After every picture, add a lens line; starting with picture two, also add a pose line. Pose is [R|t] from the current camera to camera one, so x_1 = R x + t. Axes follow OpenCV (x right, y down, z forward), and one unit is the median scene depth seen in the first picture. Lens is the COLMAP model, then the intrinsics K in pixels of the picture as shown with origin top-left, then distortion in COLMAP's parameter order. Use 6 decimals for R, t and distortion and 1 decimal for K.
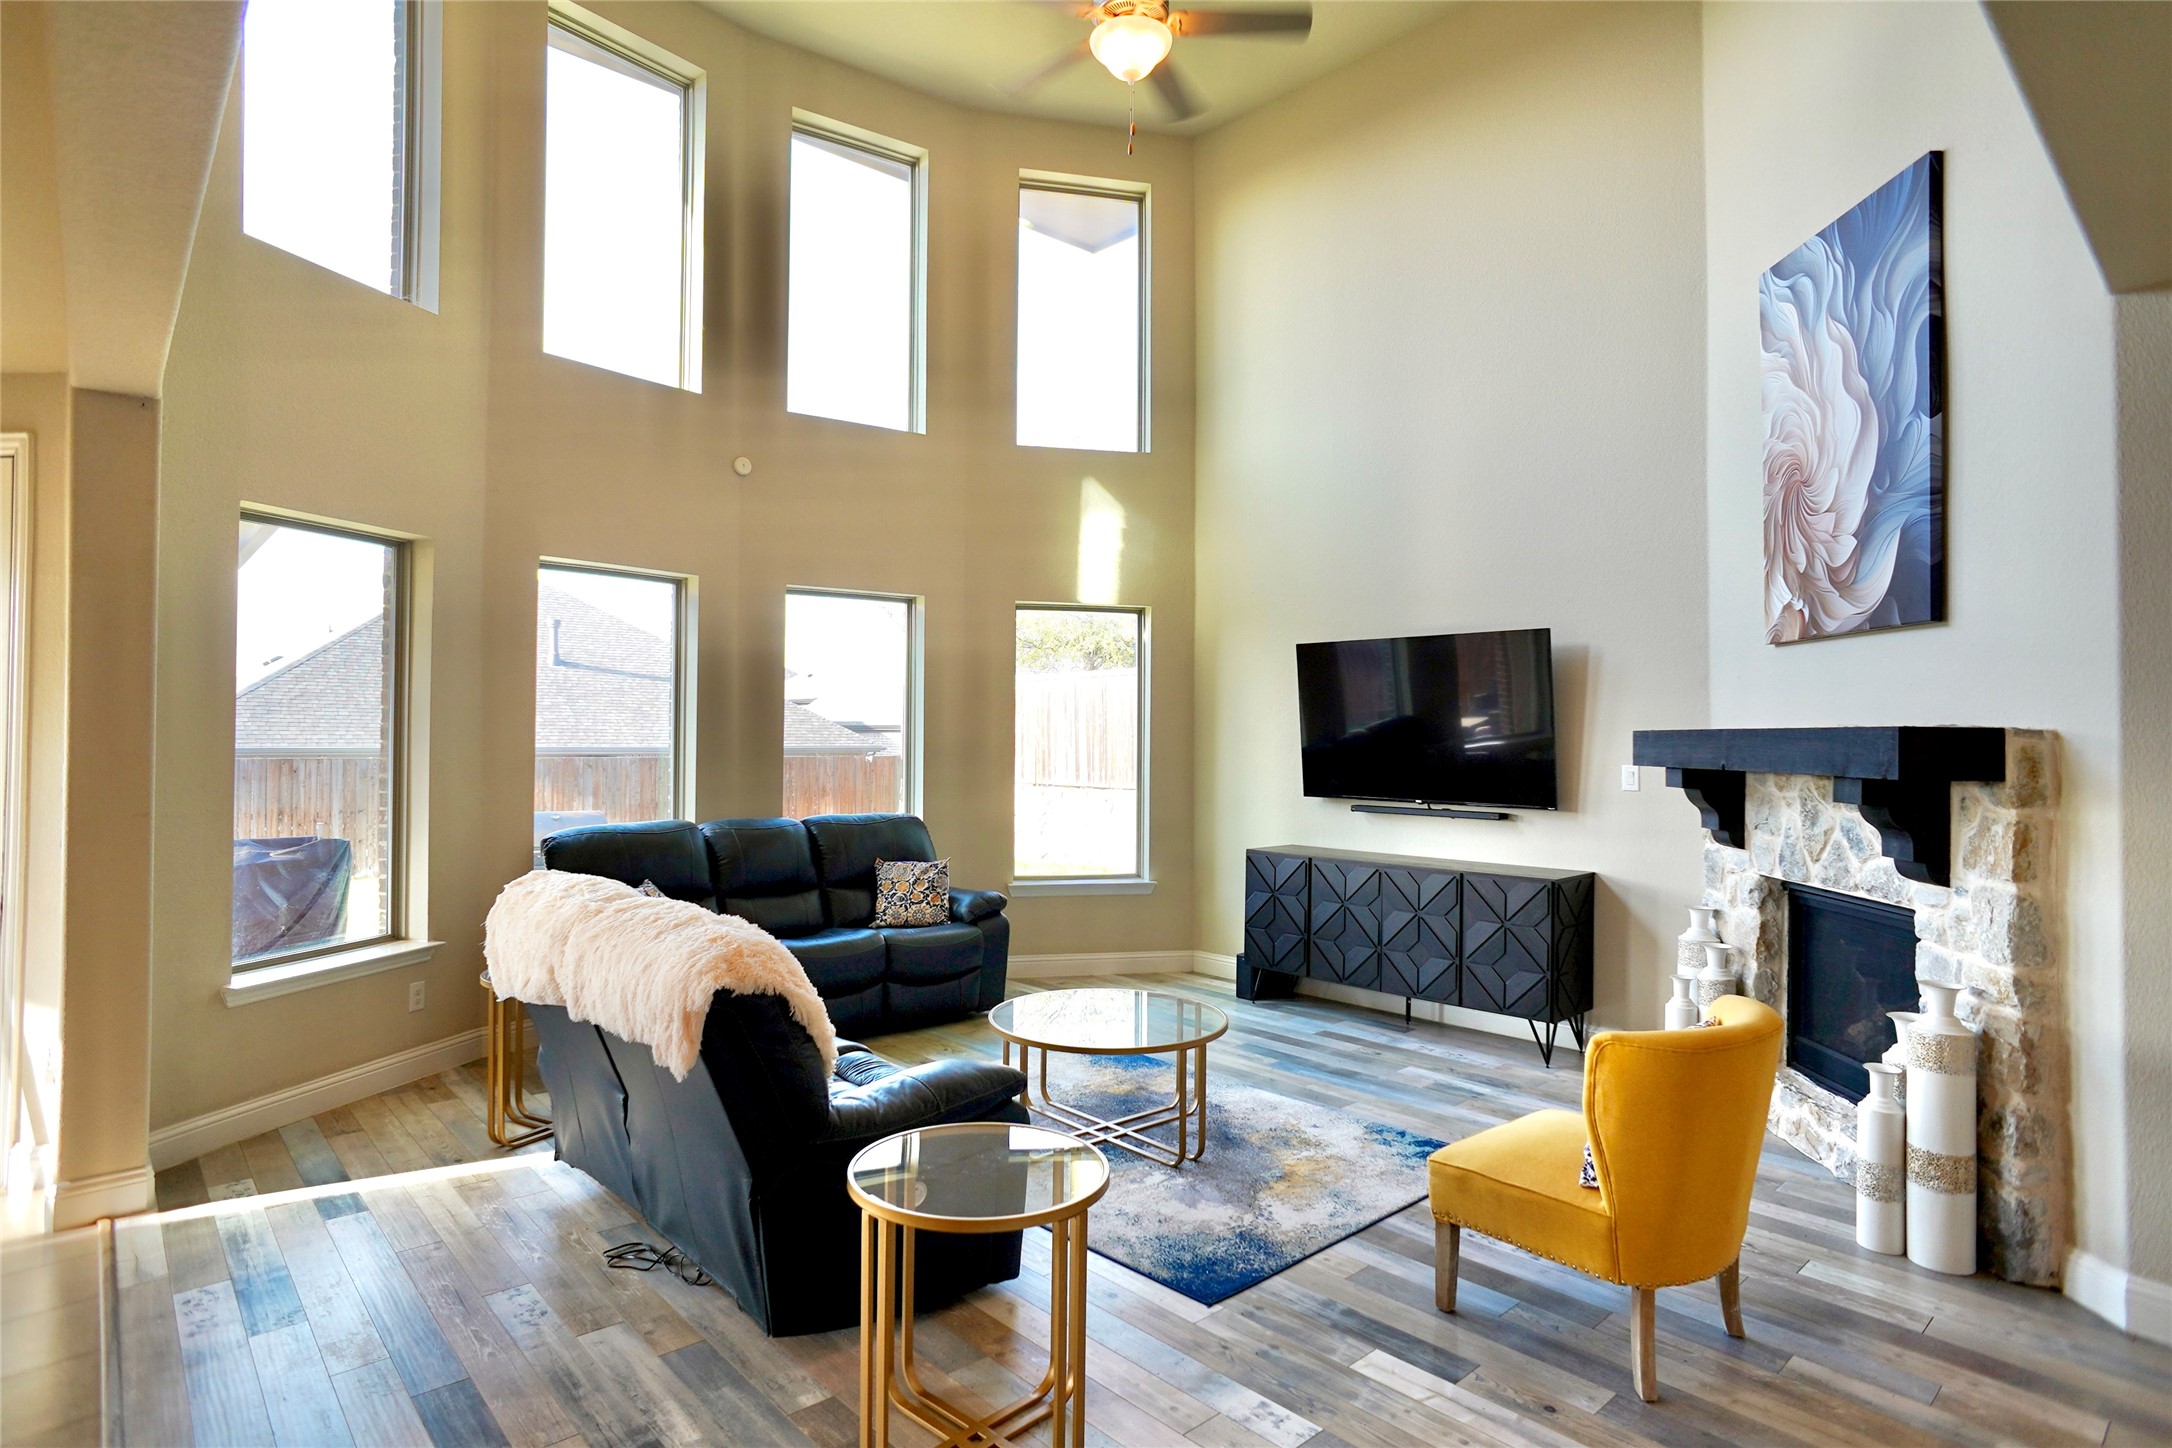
lens RADIAL K [[1144.0, 0, 1075.0], [0, 1144.0, 721.5], [0, 0, 1]] dist [-0.078908, 0.050821]
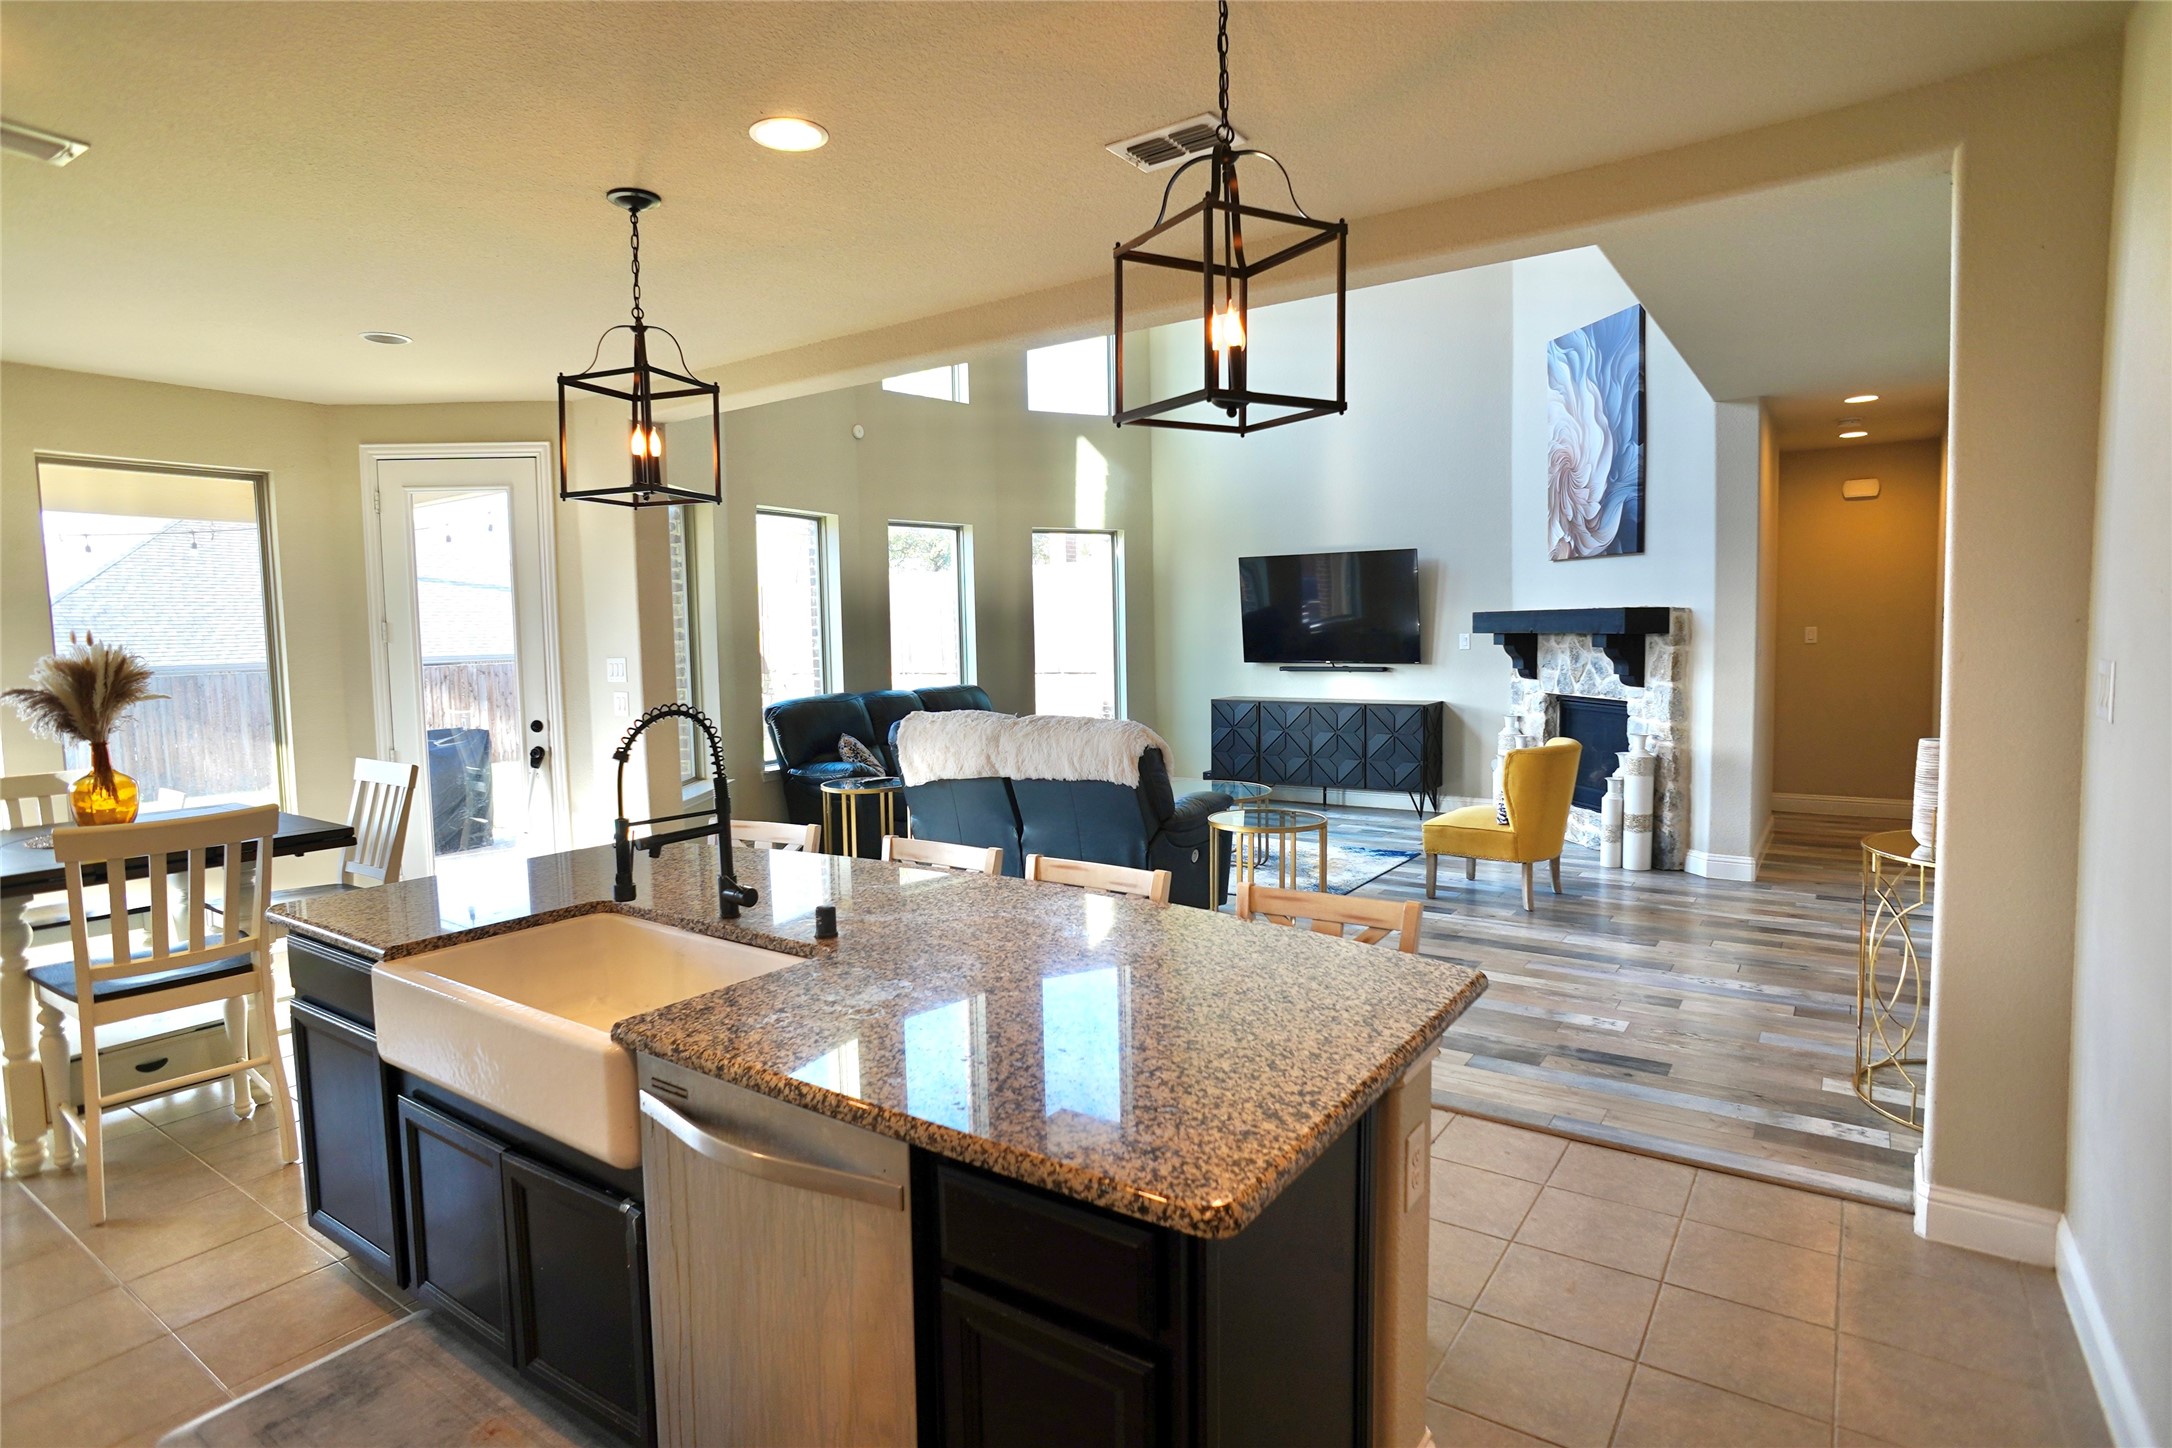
lens RADIAL K [[1144.0, 0, 1075.0], [0, 1144.0, 721.5], [0, 0, 1]] dist [-0.078908, 0.050821]
pose [[0.974841, -0.045271, 0.218256, -0.460488], [0.024732, 0.995080, 0.095937, -0.006689], [-0.221526, -0.088126, 0.971164, -0.523561]]
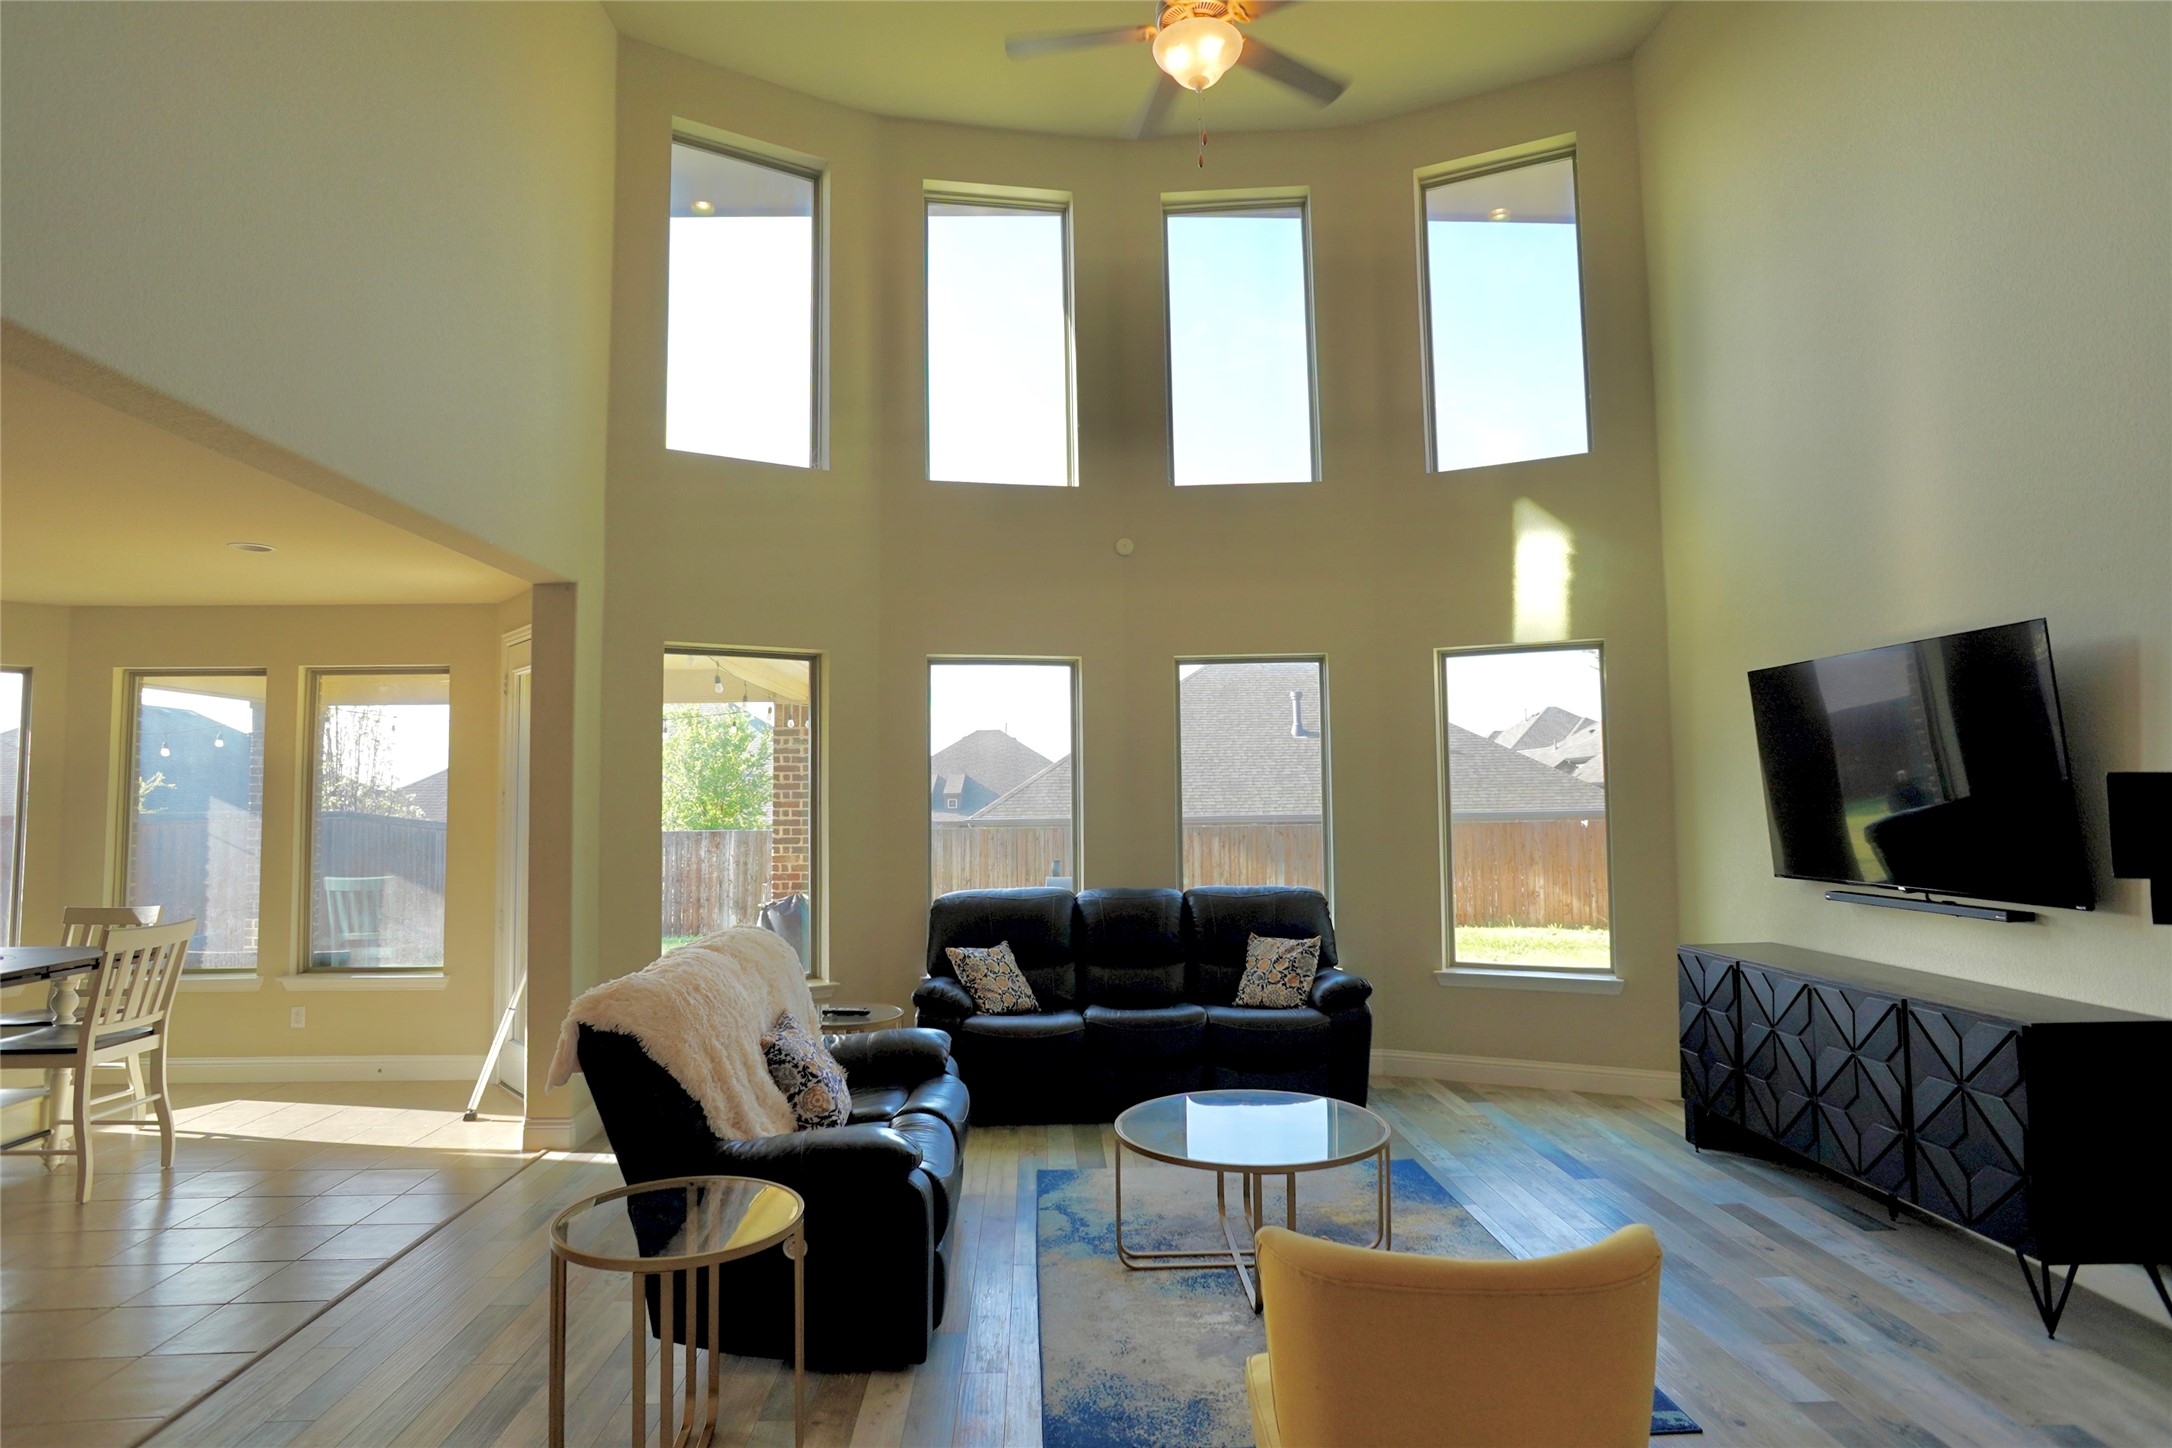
lens RADIAL K [[1190.9, 0, 1086.0], [0, 1190.9, 724.0], [0, 0, 1]] dist [-0.070090, 0.038725]
pose [[0.766373, -0.056767, -0.639882, 0.476493], [0.024172, 0.997931, -0.059582, 0.001957], [0.641940, 0.030195, 0.766160, 0.190809]]
